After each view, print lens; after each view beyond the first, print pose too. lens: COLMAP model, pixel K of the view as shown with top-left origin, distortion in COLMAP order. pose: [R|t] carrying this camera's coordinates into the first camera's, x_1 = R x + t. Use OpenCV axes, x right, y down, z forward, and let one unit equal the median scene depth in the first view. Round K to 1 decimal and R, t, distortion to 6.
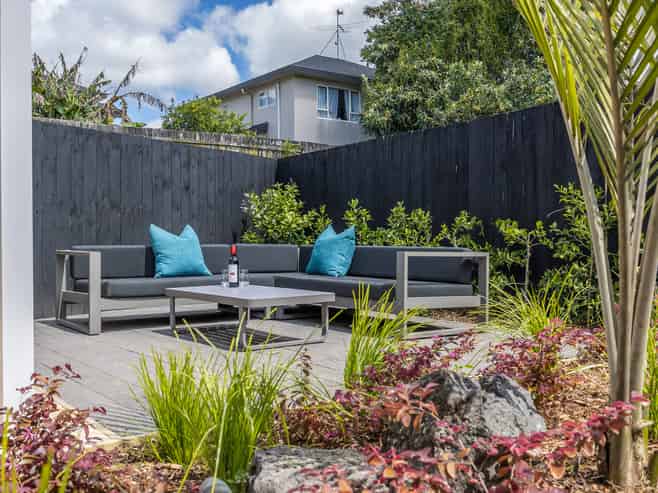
lens RADIAL K [[688.1, 0, 329.0], [0, 688.1, 246.5], [0, 0, 1]] dist [-0.015185, -0.008547]
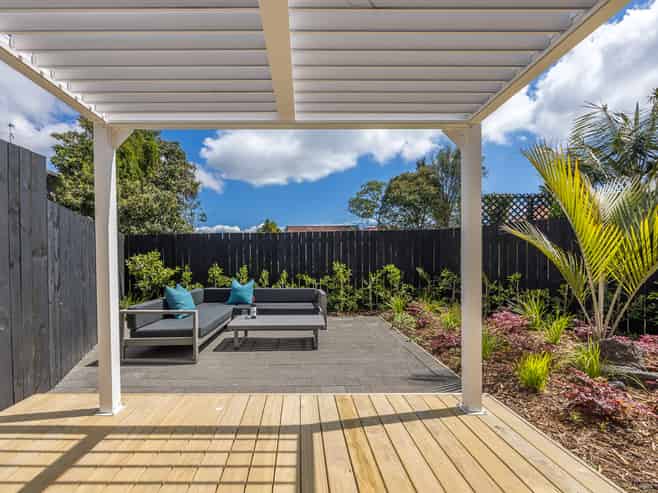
lens RADIAL K [[286.6, 0, 299.8], [0, 286.6, 270.4], [0, 0, 1]] dist [-0.014172, 0.000104]
pose [[0.593489, -0.032171, 0.804199, -0.590286], [0.011549, 0.999438, 0.031458, -0.083613], [-0.804759, -0.009382, 0.593528, 0.336784]]
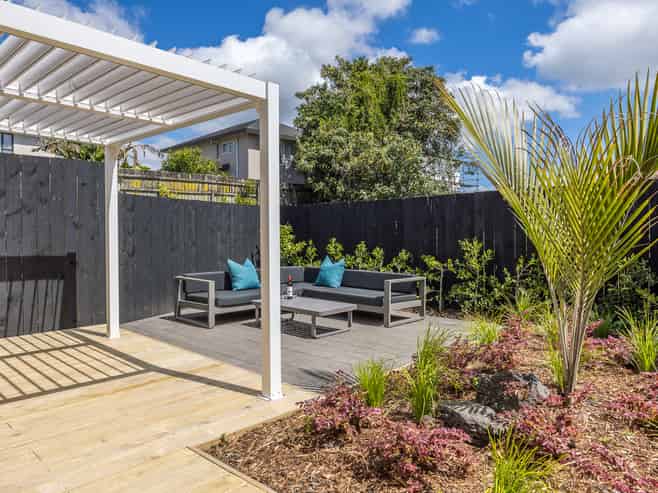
lens RADIAL K [[472.5, 0, 331.8], [0, 472.5, 229.0], [0, 0, 1]] dist [-0.002030, -0.001737]
pose [[0.984184, 0.003259, 0.177120, -0.206102], [0.000132, 0.999817, -0.019133, -0.080368], [-0.177150, 0.018854, 0.984003, -0.188076]]
